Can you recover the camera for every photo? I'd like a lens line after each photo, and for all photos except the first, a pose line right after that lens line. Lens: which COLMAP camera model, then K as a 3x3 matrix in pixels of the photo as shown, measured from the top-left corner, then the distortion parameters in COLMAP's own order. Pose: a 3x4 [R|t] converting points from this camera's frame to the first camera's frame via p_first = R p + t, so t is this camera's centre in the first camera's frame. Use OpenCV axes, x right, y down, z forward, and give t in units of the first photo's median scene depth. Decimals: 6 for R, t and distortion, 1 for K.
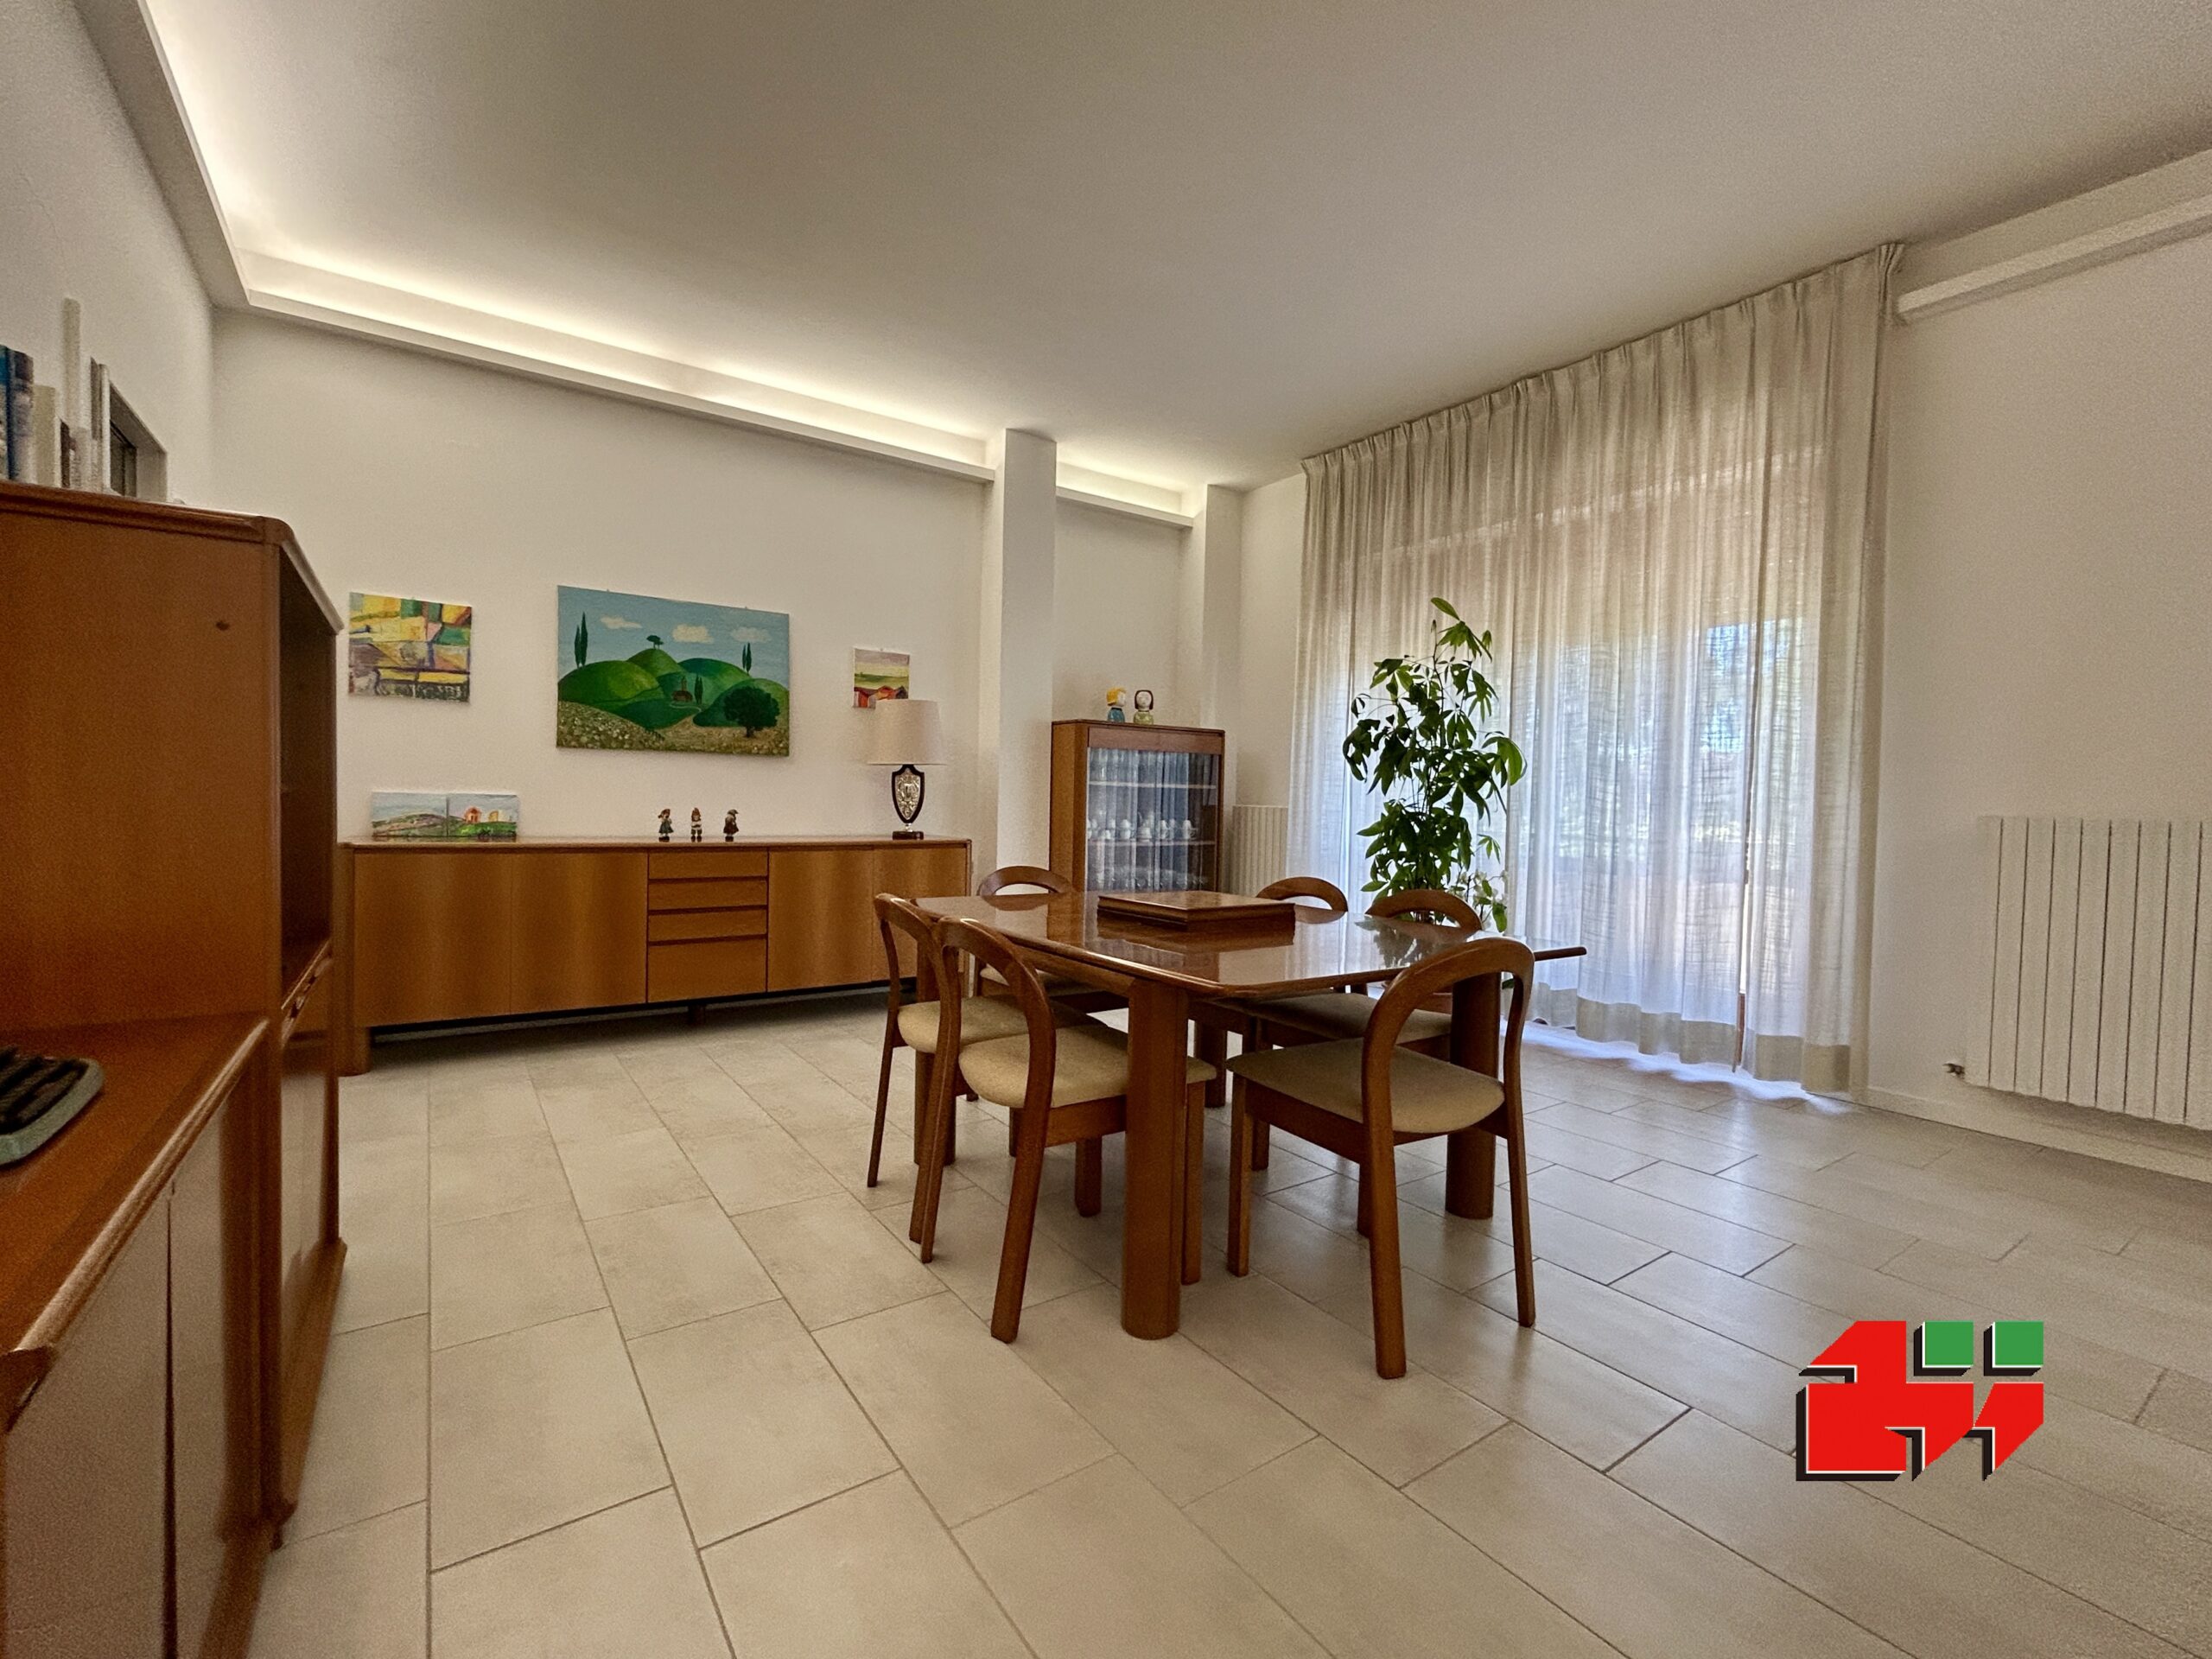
lens RADIAL K [[971.1, 0, 1100.5], [0, 971.1, 832.9], [0, 0, 1]] dist [-0.000977, 0.001701]
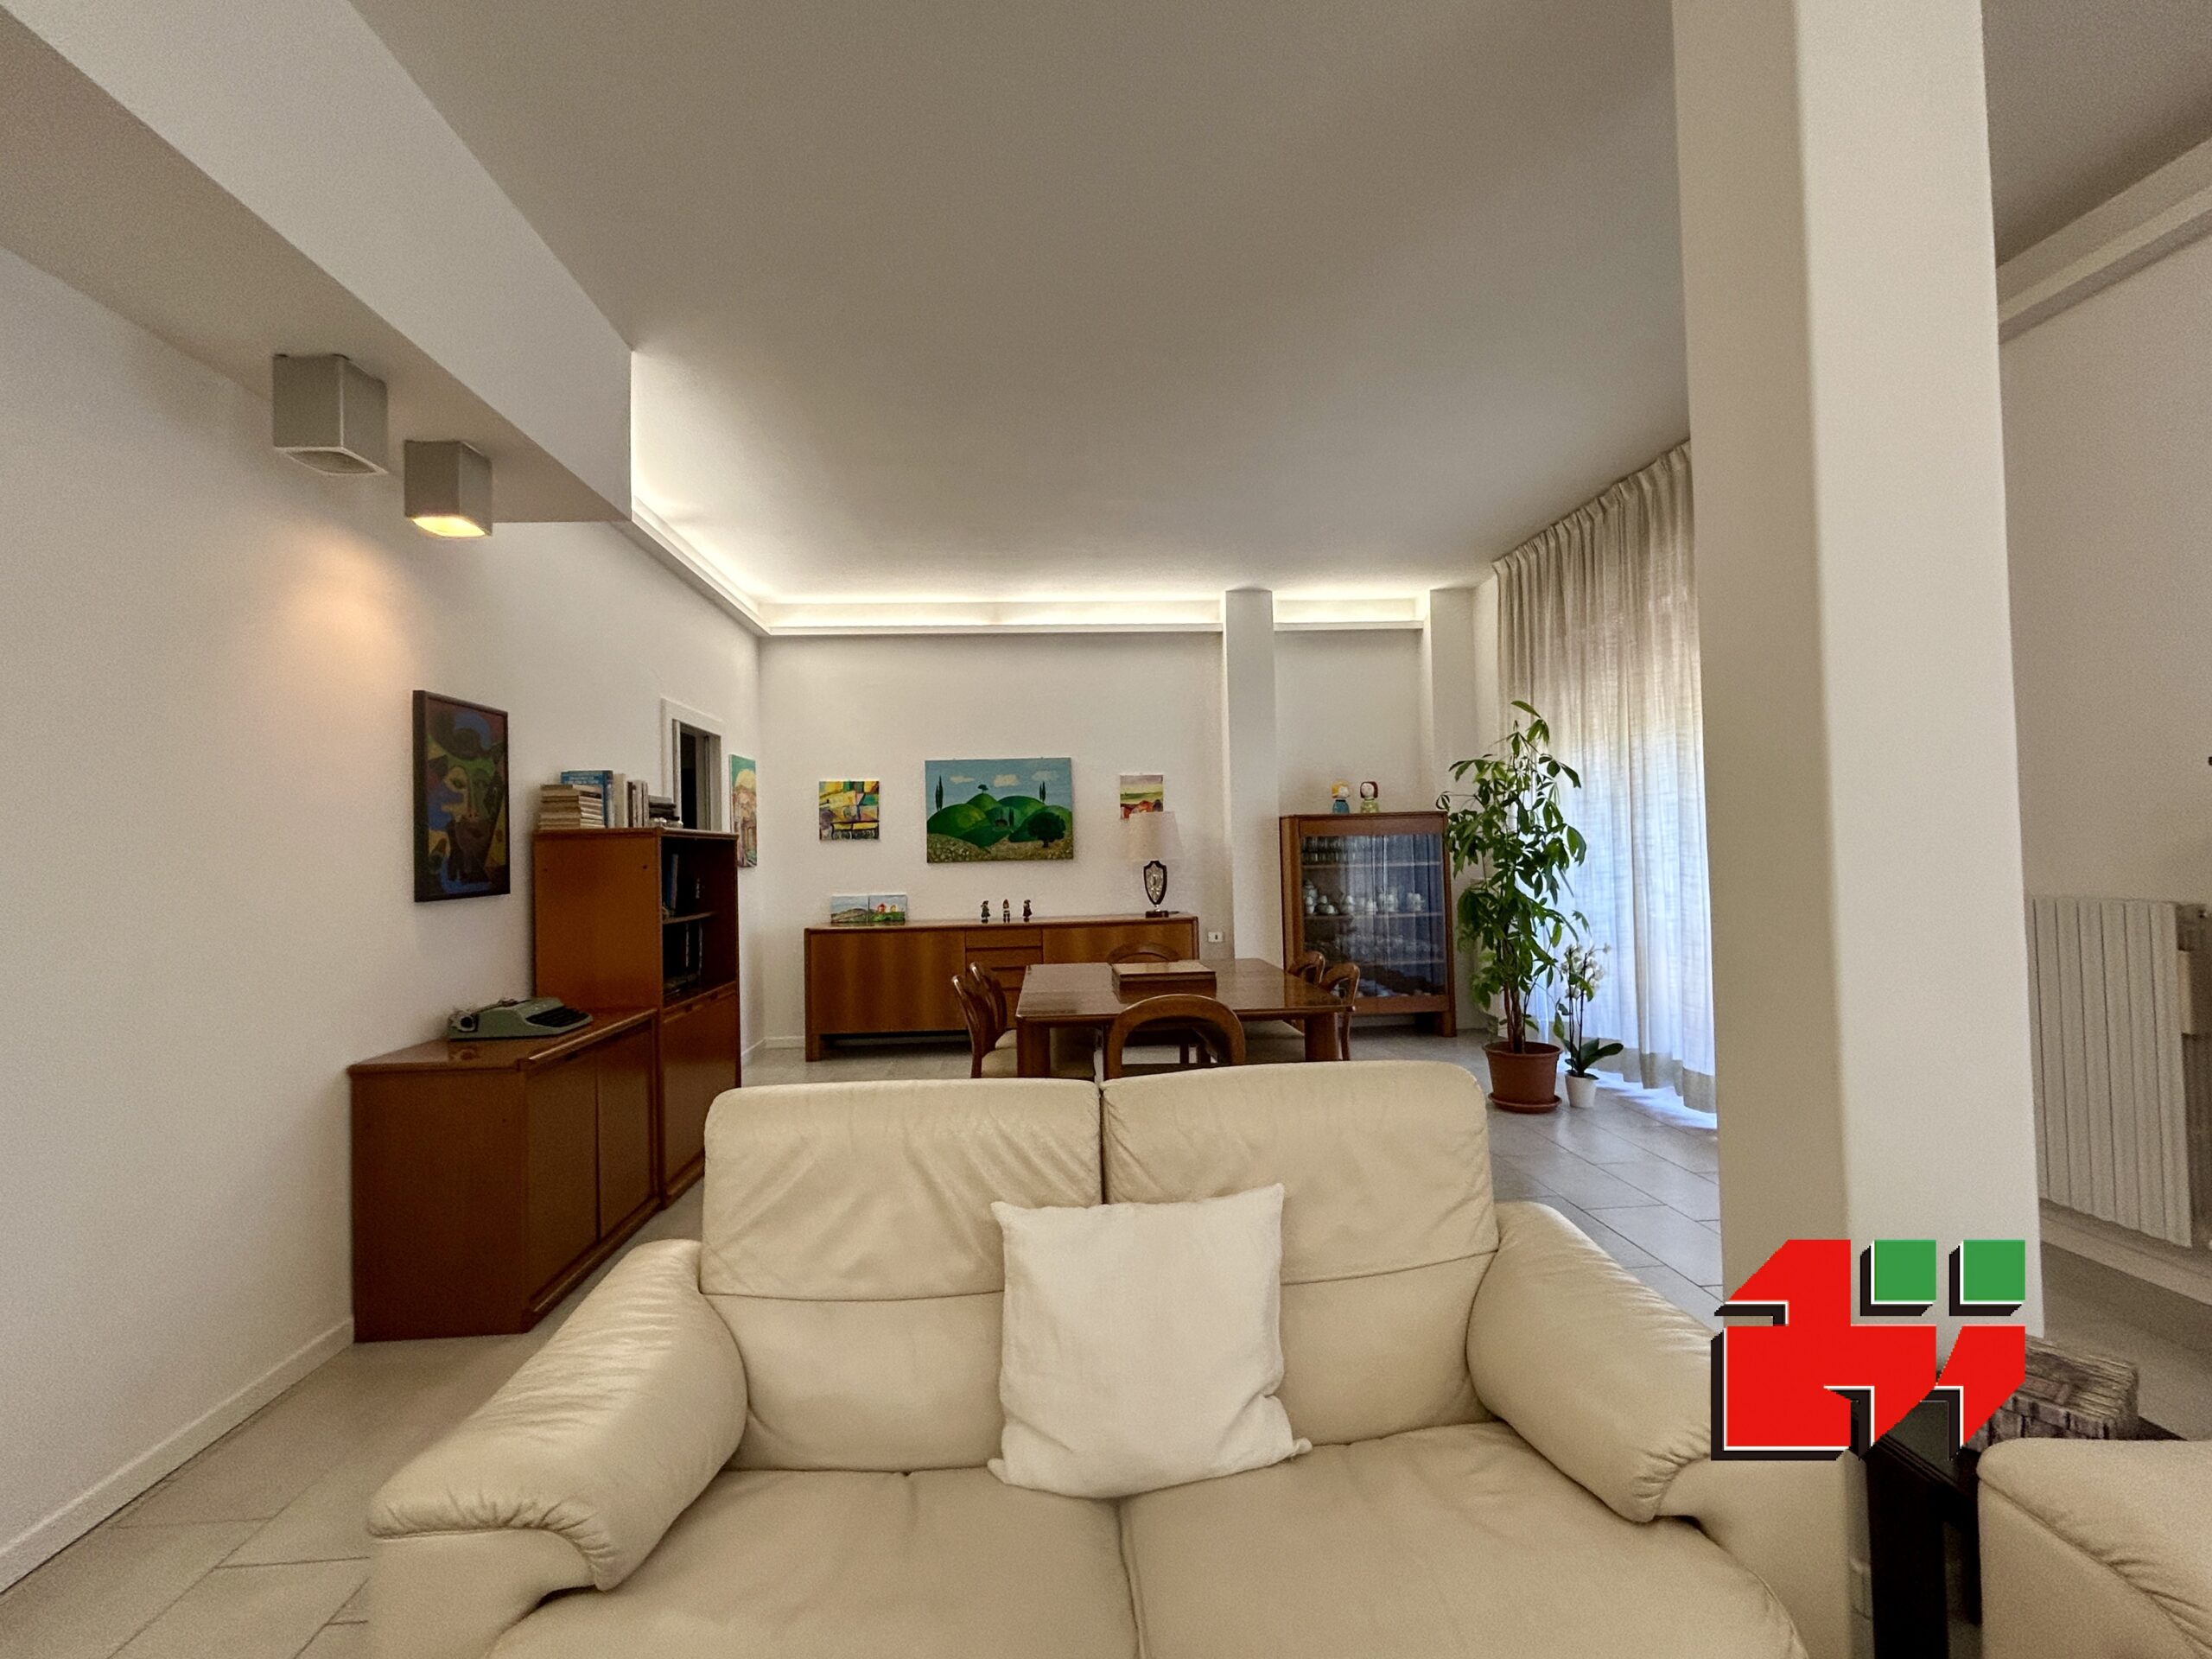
lens RADIAL K [[1007.7, 0, 1109.4], [0, 1007.7, 833.6], [0, 0, 1]] dist [-0.001087, 0.000158]
pose [[0.855623, -0.054712, -0.514700, 0.507305], [0.027172, 0.997774, -0.060894, -0.027984], [0.516886, 0.038117, 0.855205, -0.226558]]
